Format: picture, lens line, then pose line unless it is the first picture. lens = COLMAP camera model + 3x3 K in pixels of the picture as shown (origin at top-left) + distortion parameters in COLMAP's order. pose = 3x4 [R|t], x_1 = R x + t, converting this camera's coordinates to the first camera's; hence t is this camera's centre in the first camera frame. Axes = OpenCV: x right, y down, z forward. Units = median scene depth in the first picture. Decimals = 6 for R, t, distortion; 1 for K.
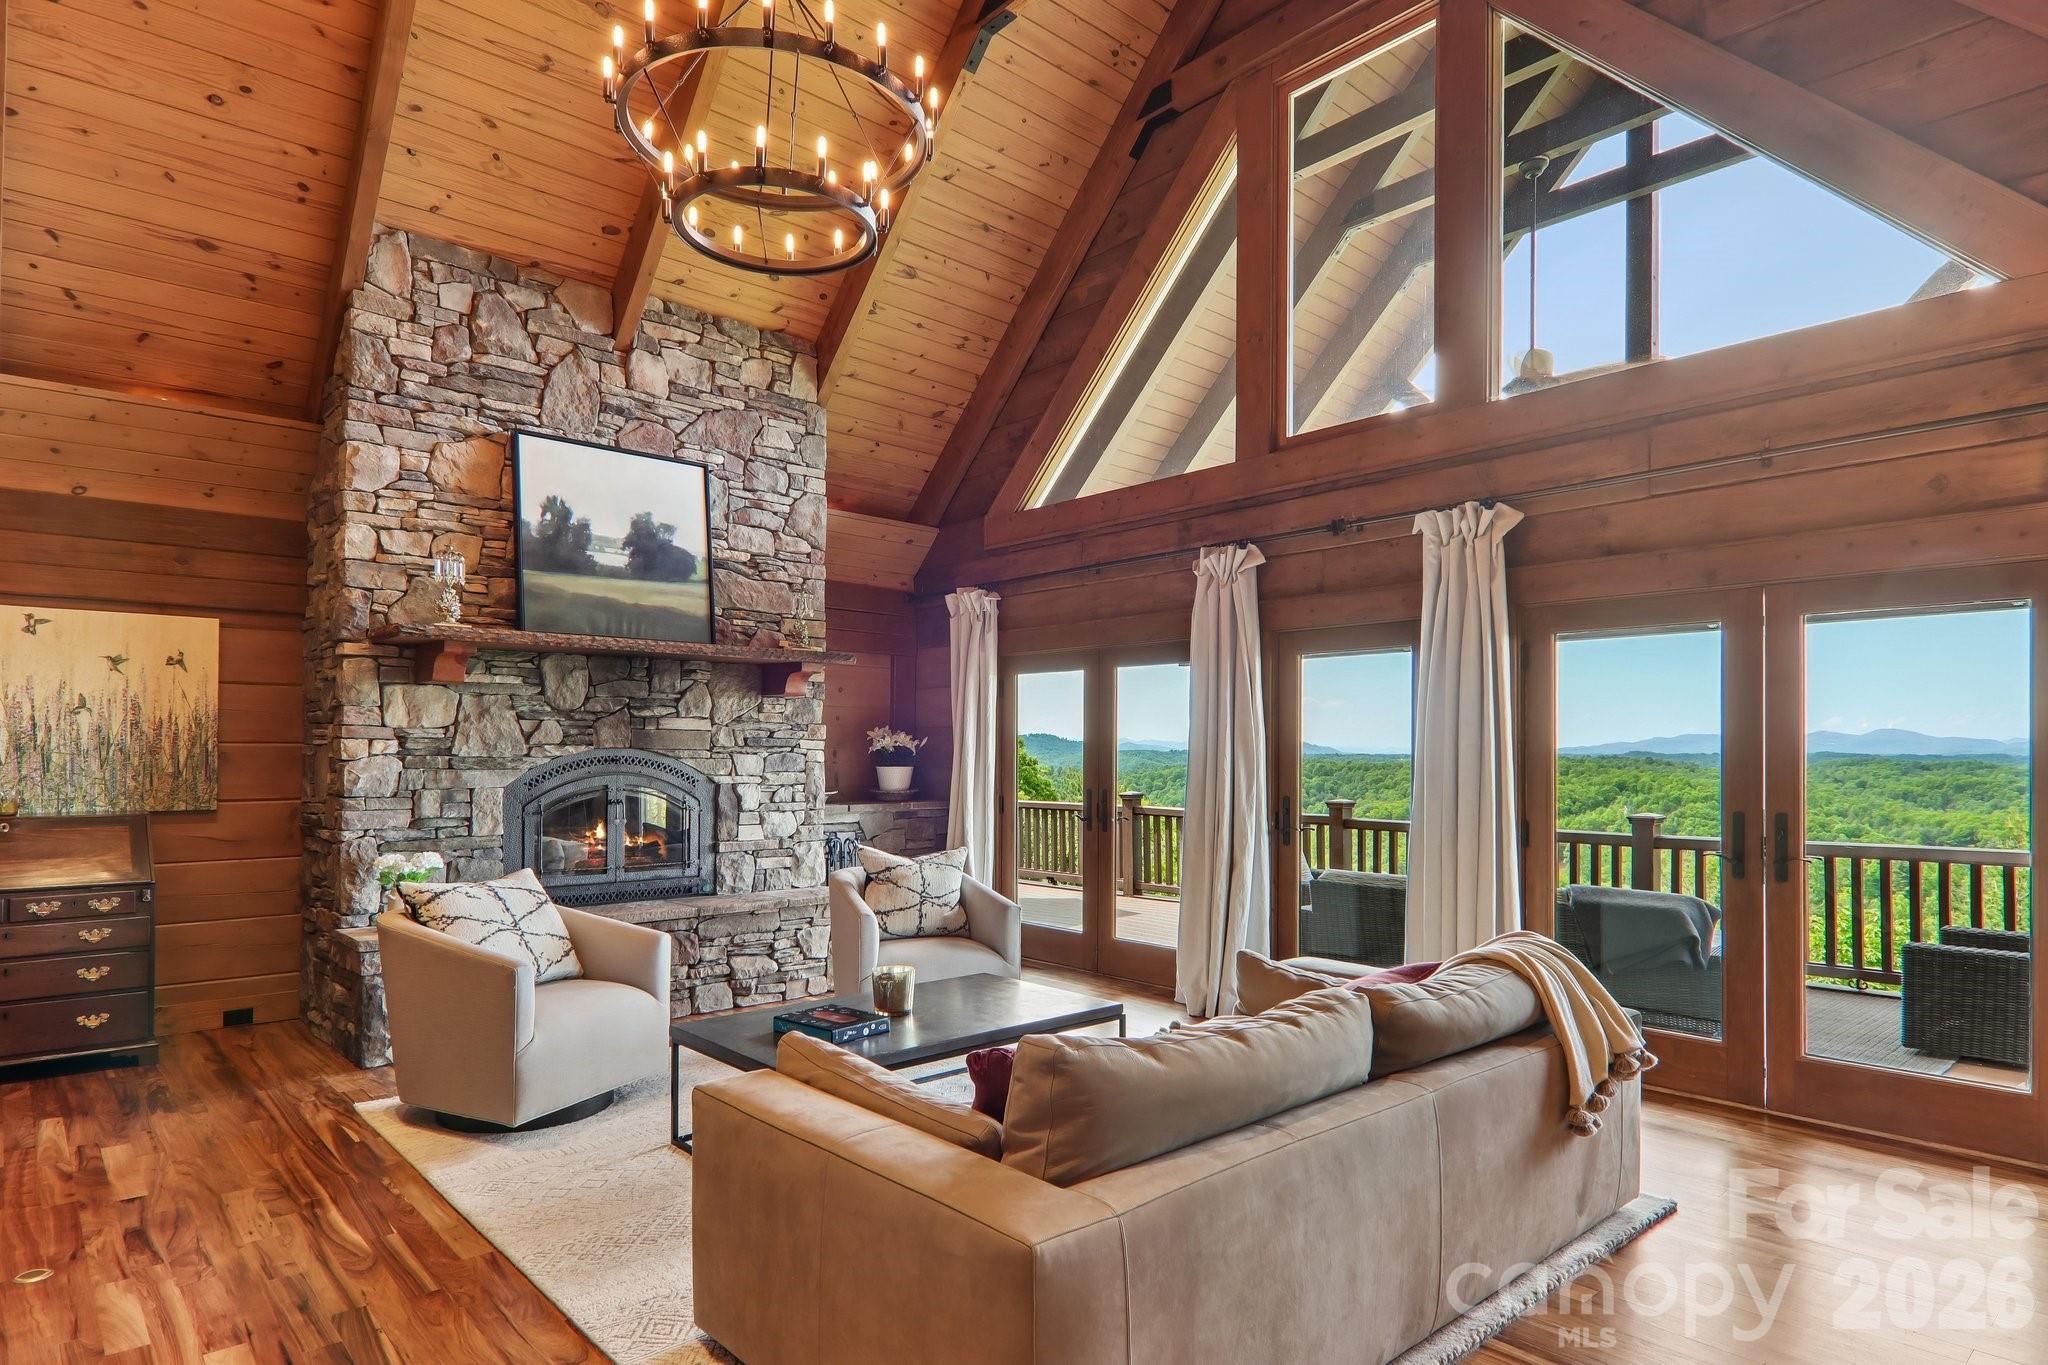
lens RADIAL K [[1129.8, 0, 1017.7], [0, 1129.8, 721.2], [0, 0, 1]] dist [0.003271, -0.006426]
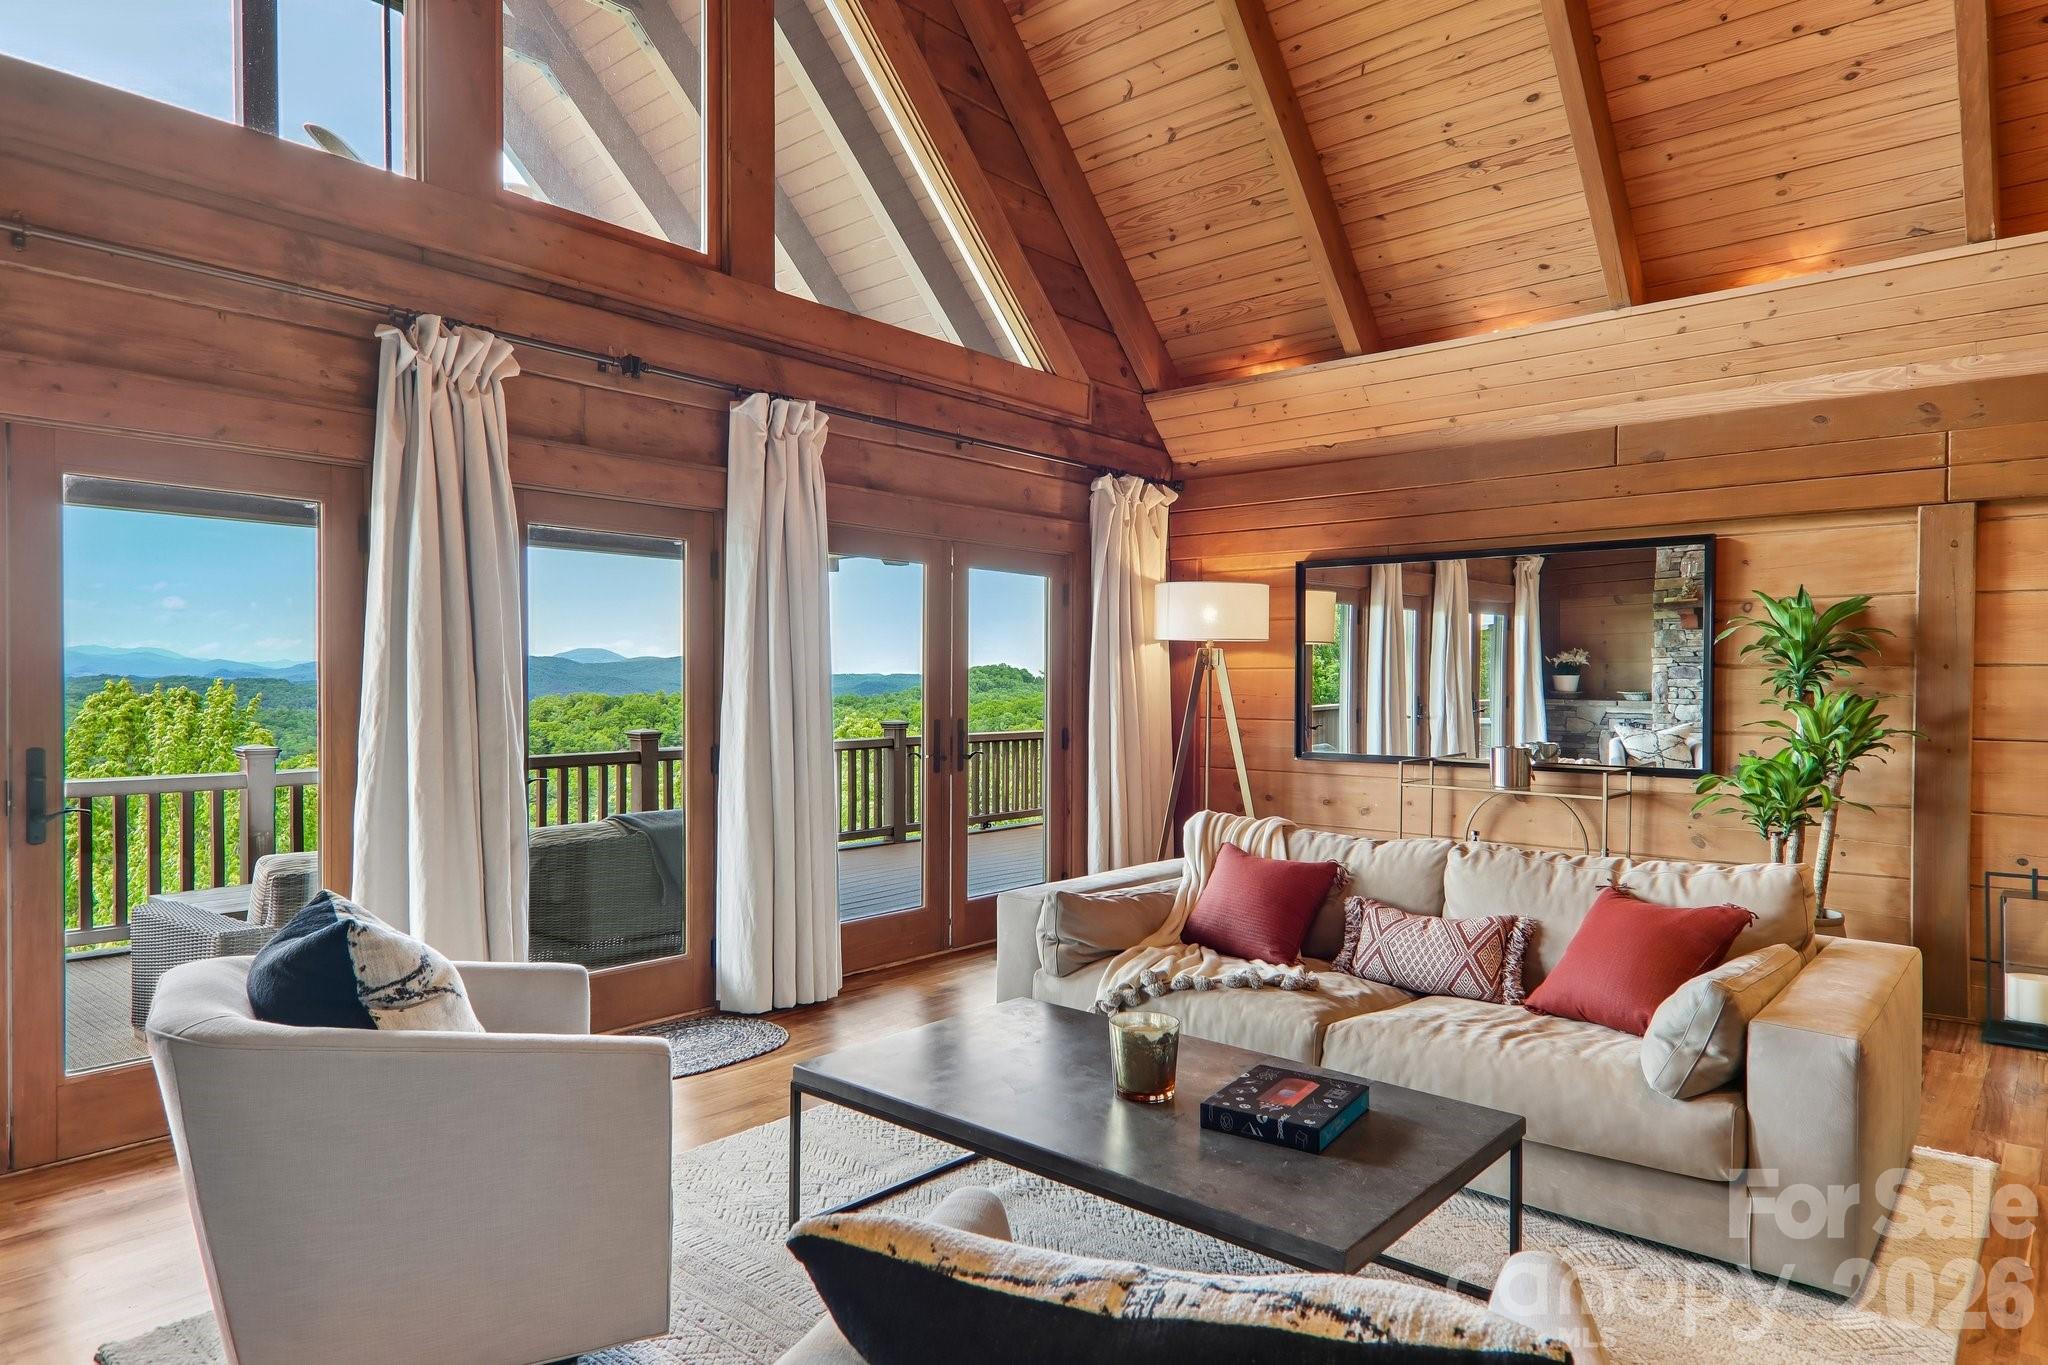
lens RADIAL K [[1226.6, 0, 1013.7], [0, 1226.6, 691.9], [0, 0, 1]] dist [0.023857, -0.003850]
pose [[-0.135014, -0.014284, 0.990741, -0.565858], [-0.032665, 0.999417, 0.009957, 0.028759], [-0.990305, -0.031018, -0.135401, 0.847579]]
